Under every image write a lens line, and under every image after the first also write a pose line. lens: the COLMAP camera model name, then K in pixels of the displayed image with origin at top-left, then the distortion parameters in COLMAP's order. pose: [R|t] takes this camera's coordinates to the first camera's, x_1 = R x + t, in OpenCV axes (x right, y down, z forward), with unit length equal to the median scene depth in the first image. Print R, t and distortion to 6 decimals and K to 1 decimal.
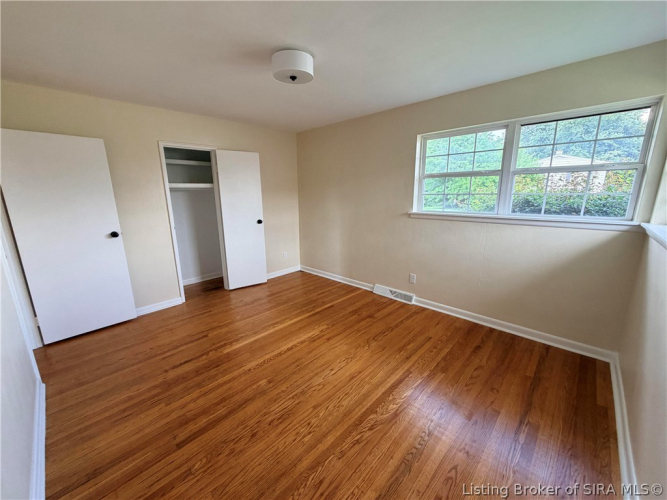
lens RADIAL K [[266.1, 0, 332.1], [0, 266.1, 249.3], [0, 0, 1]] dist [0.000217, 0.000058]
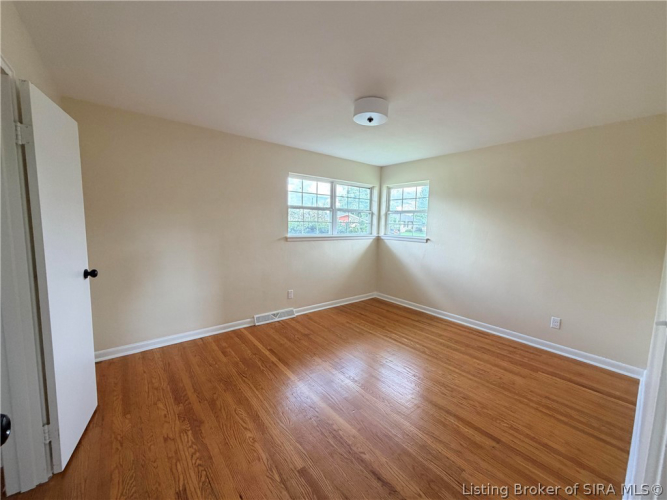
lens RADIAL K [[266.1, 0, 332.1], [0, 266.1, 249.3], [0, 0, 1]] dist [0.000217, 0.000058]
pose [[0.135257, -0.087289, 0.986958, -0.795198], [0.188811, 0.980129, 0.060810, -0.116650], [-0.972654, 0.178123, 0.149050, 0.639695]]
